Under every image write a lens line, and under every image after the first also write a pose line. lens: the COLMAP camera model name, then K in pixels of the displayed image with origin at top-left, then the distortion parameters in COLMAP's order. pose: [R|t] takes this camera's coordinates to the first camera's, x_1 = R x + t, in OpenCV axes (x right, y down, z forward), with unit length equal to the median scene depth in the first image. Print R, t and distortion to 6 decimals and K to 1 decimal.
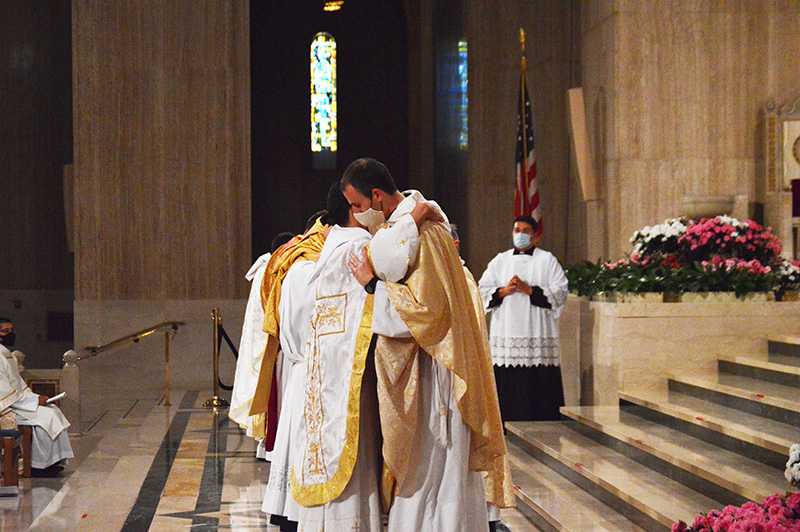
lens RADIAL K [[2501.6, 0, 422.7], [0, 2501.6, 318.0], [0, 0, 1]] dist [0.255379, 0.000000]
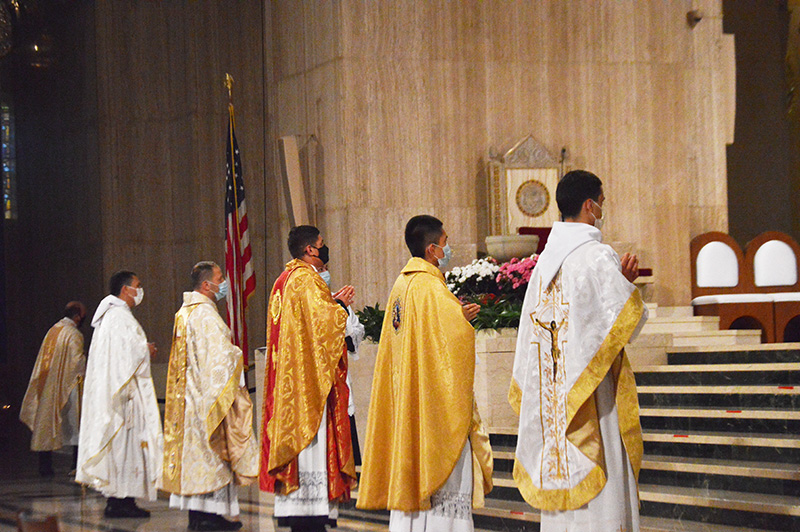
lens RADIAL K [[2691.4, 0, 438.2], [0, 2691.4, 293.8], [0, 0, 1]] dist [0.570919, 0.000000]
pose [[0.951959, -0.012956, 0.305952, -0.207771], [0.029391, 0.998358, -0.049175, 0.022310], [-0.304812, 0.055805, 0.950776, -0.001641]]
